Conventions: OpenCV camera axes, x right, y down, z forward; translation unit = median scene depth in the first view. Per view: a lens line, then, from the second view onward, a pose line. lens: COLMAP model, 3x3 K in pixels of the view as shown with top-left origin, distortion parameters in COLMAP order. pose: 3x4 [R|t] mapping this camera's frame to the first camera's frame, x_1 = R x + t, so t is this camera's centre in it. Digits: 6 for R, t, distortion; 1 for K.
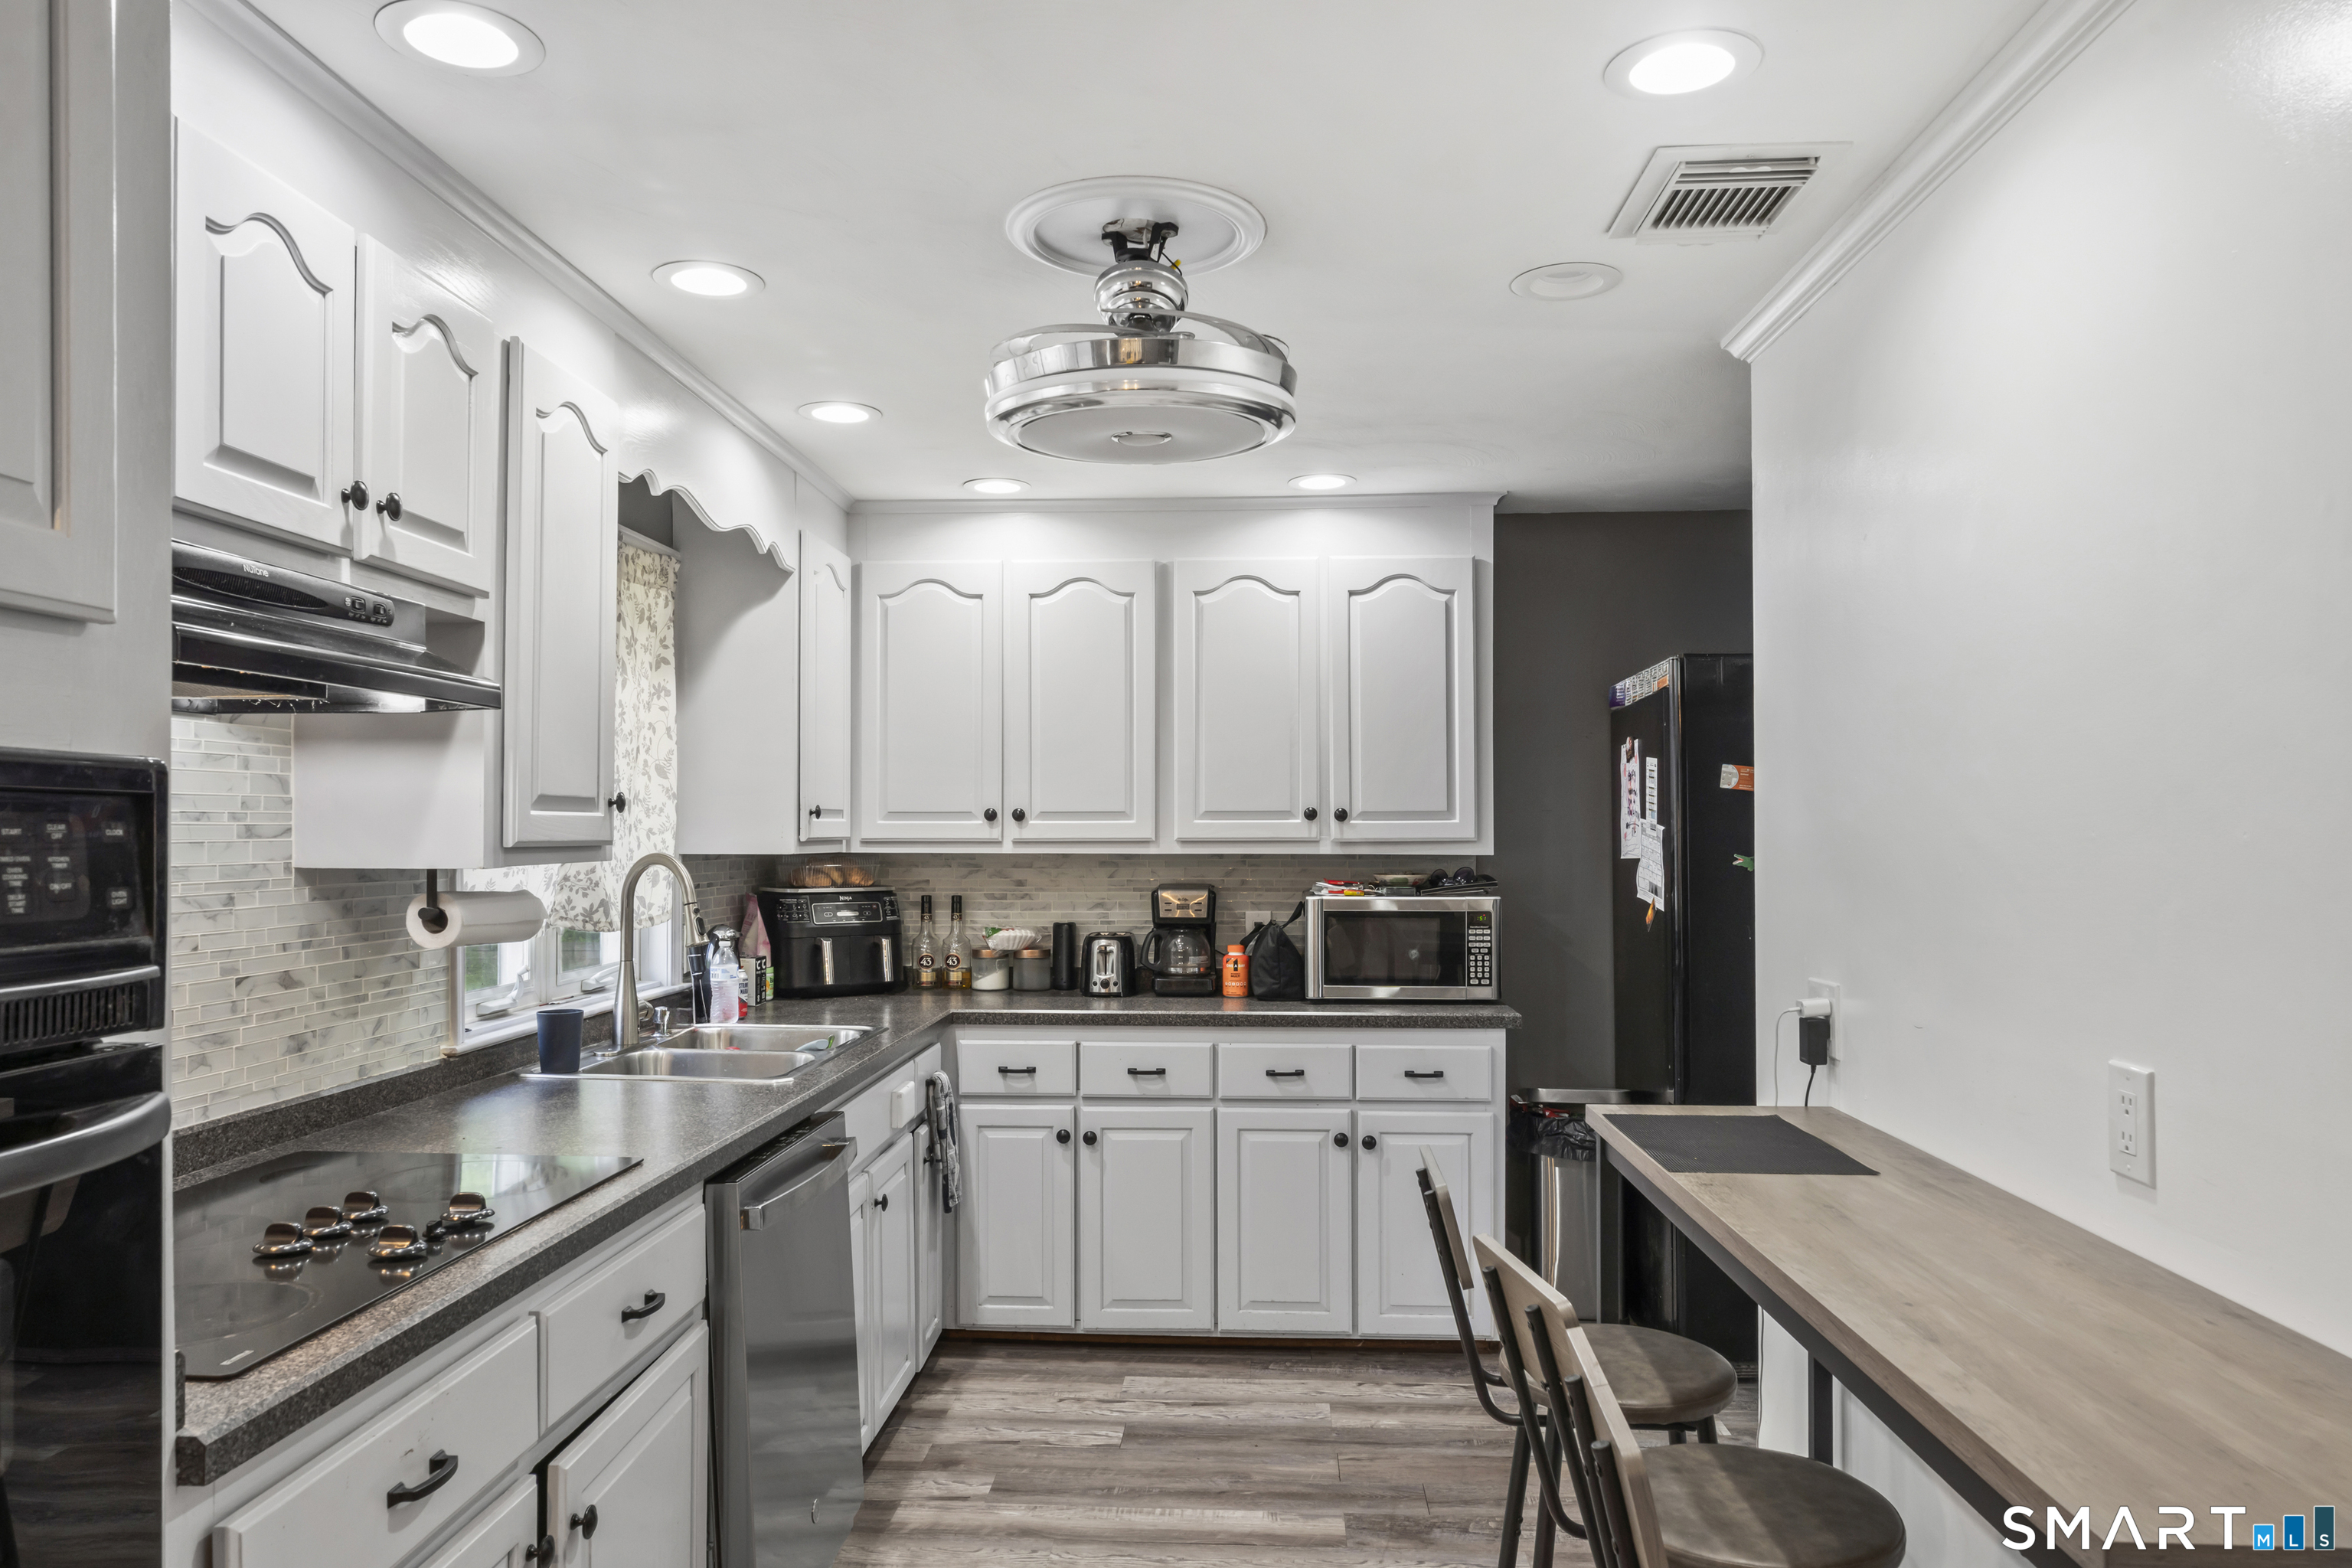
lens RADIAL K [[1597.6, 0, 1195.9], [0, 1597.6, 819.4], [0, 0, 1]] dist [0.006376, 0.002490]
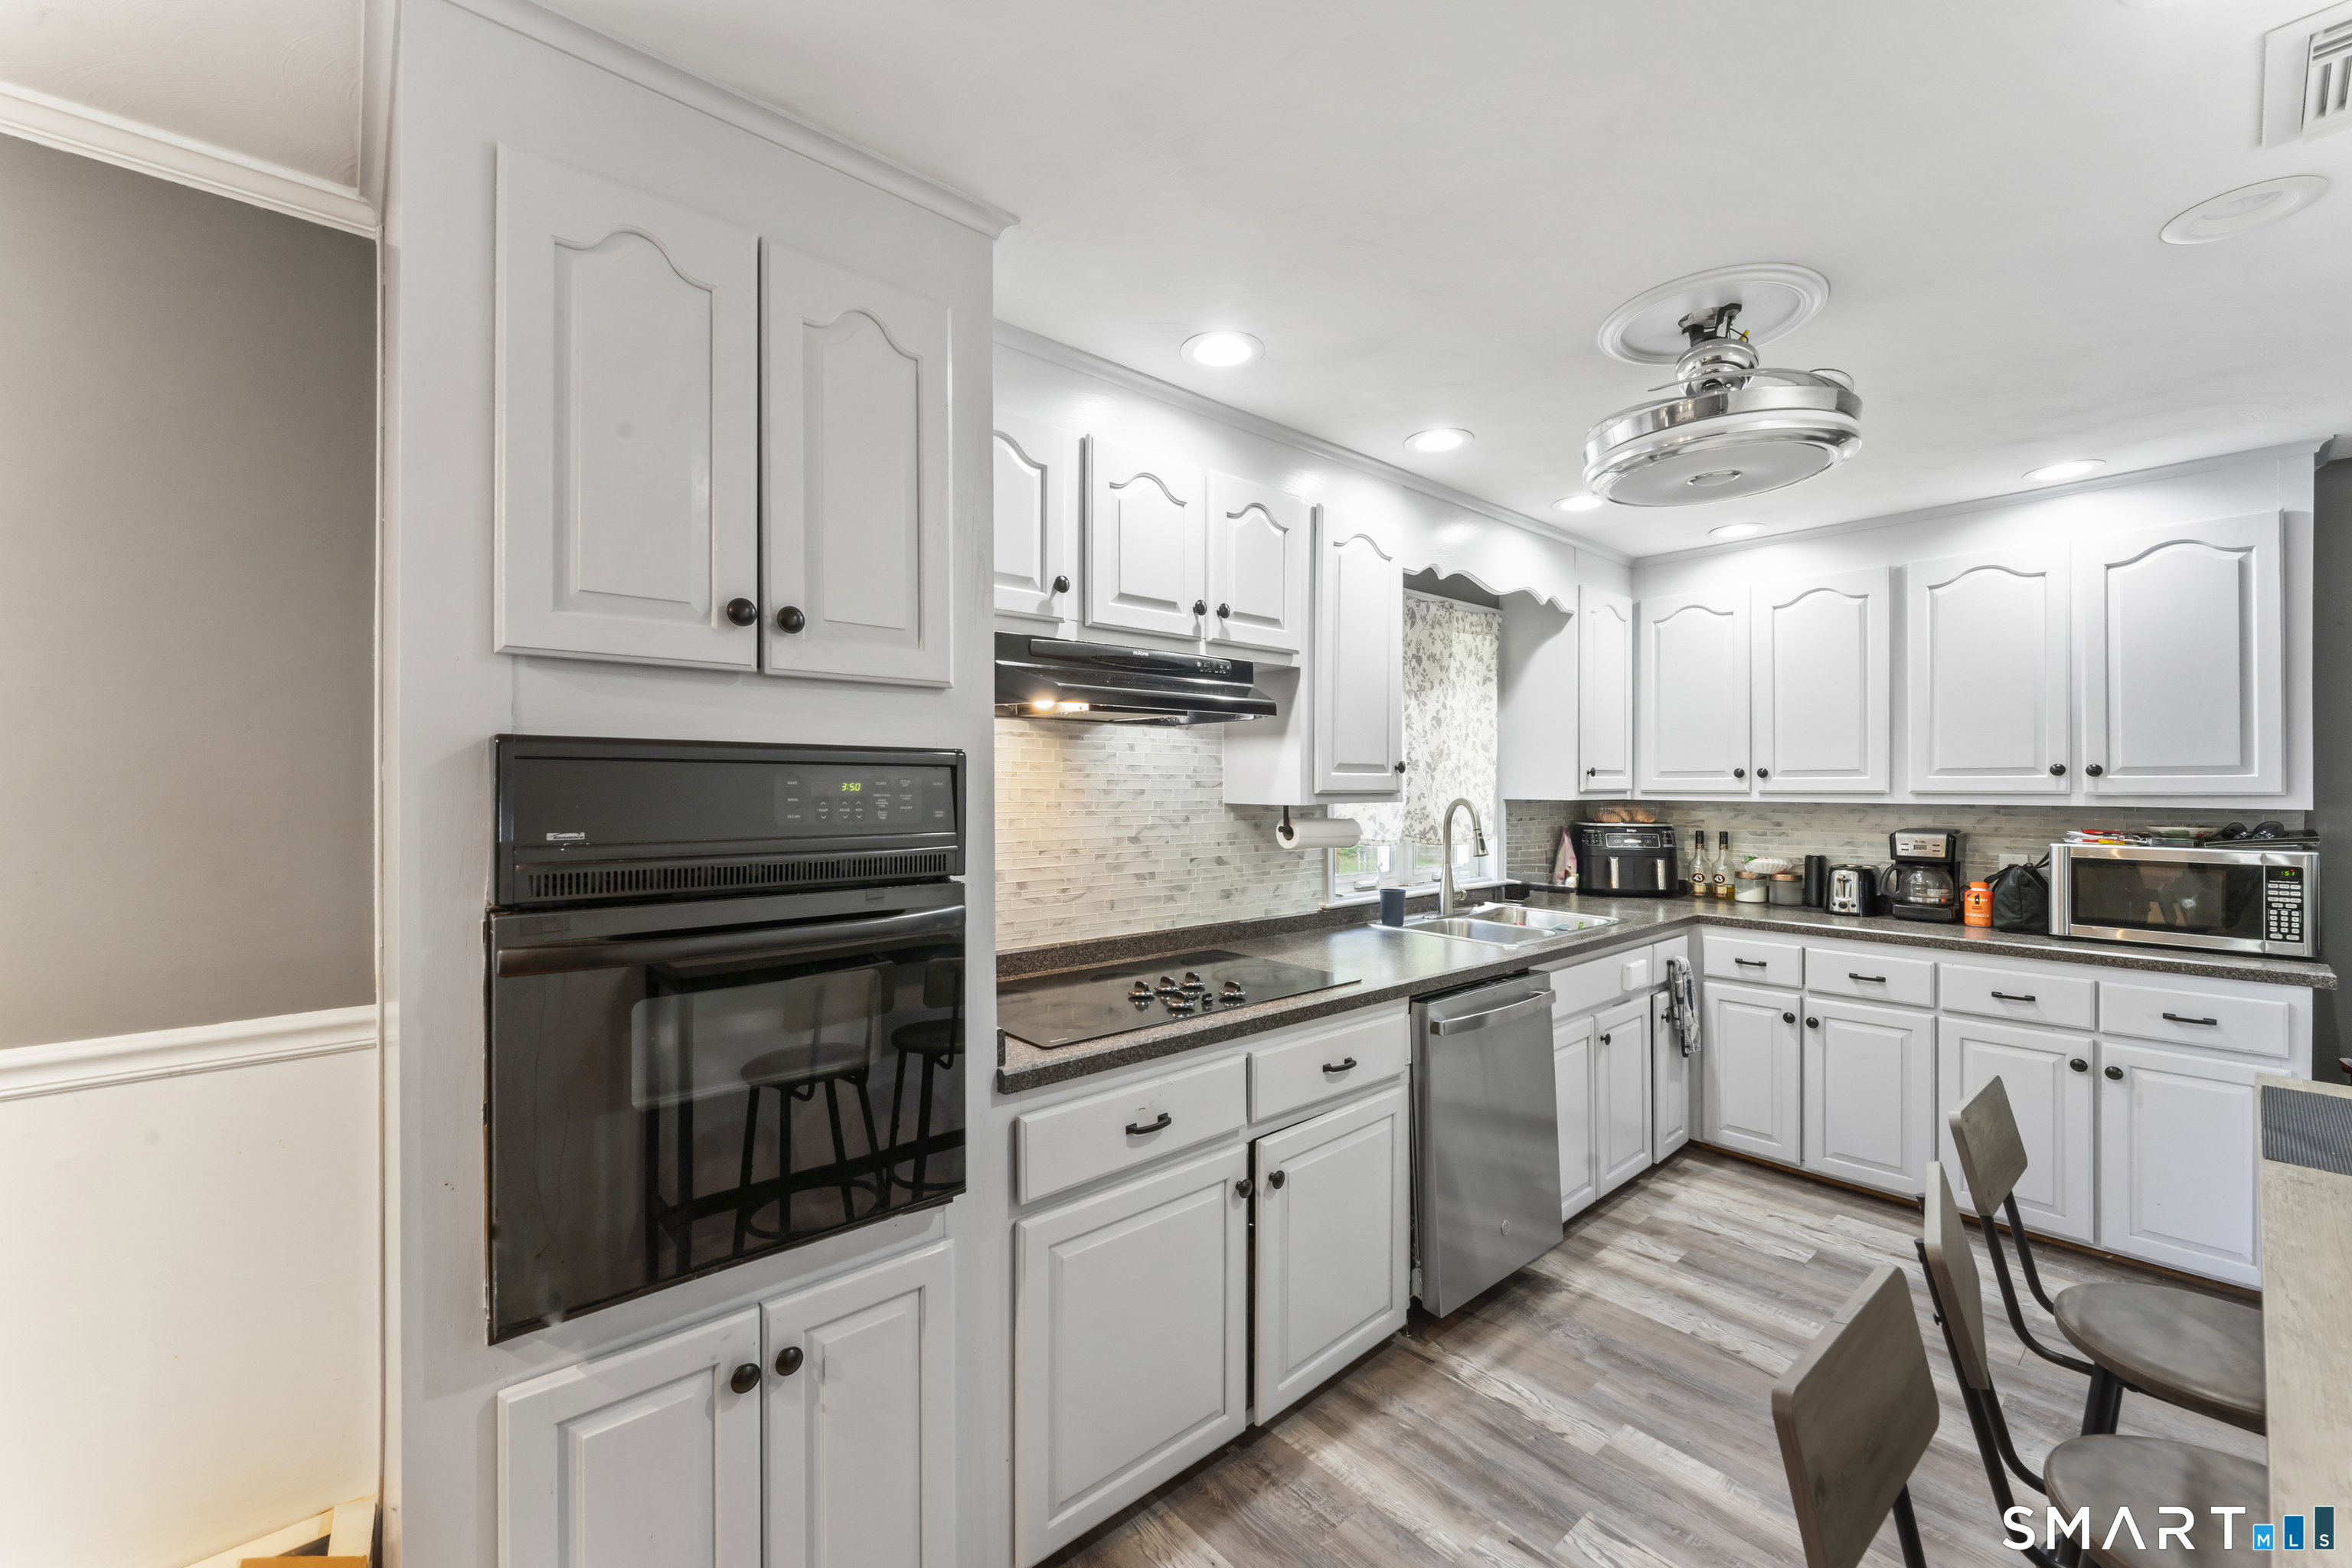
lens RADIAL K [[958.5, 0, 1165.1], [0, 958.5, 787.2], [0, 0, 1]] dist [-0.004338, 0.000628]
pose [[0.687595, 0.002656, -0.726090, 0.134729], [0.004018, 0.999964, 0.007463, 0.001155], [0.726084, -0.008049, 0.687559, 0.090015]]
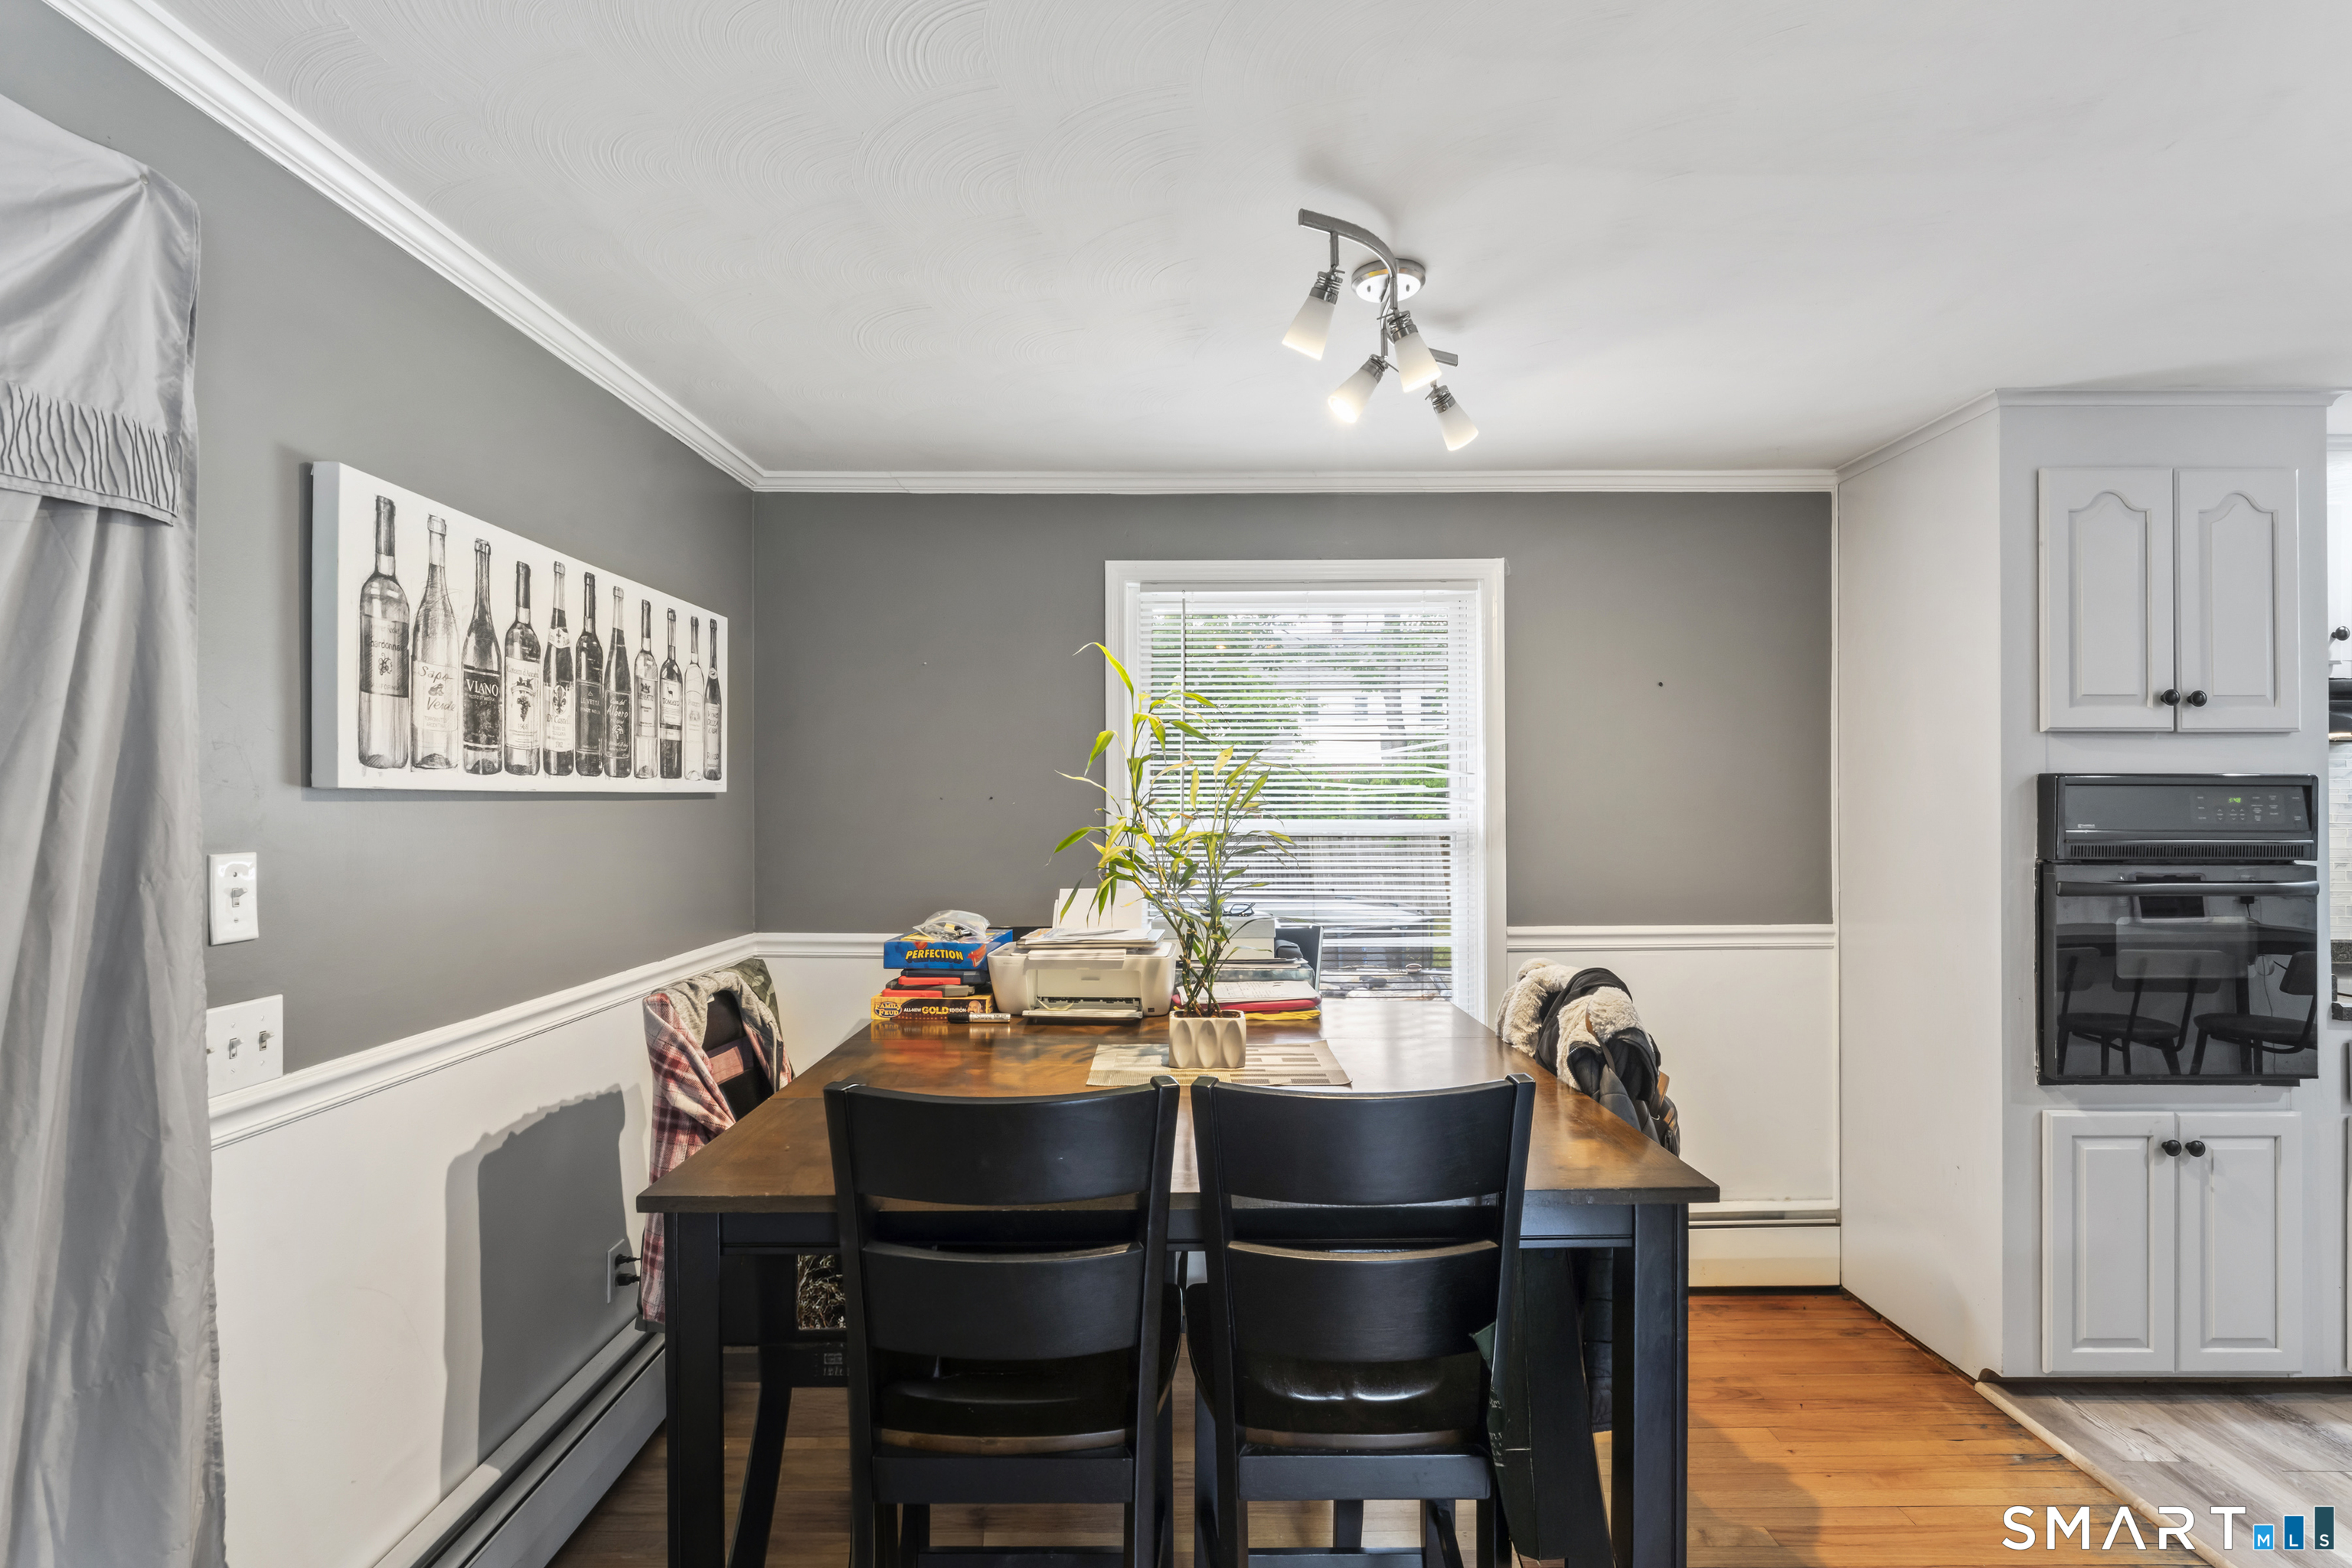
lens RADIAL K [[1116.2, 0, 1186.9], [0, 1116.2, 809.7], [0, 0, 1]] dist [0.003386, 0.001418]
pose [[0.055659, 0.006509, -0.998429, 0.404087], [0.008340, 0.999941, 0.006984, -0.000774], [0.998415, -0.008715, 0.055601, -0.376402]]
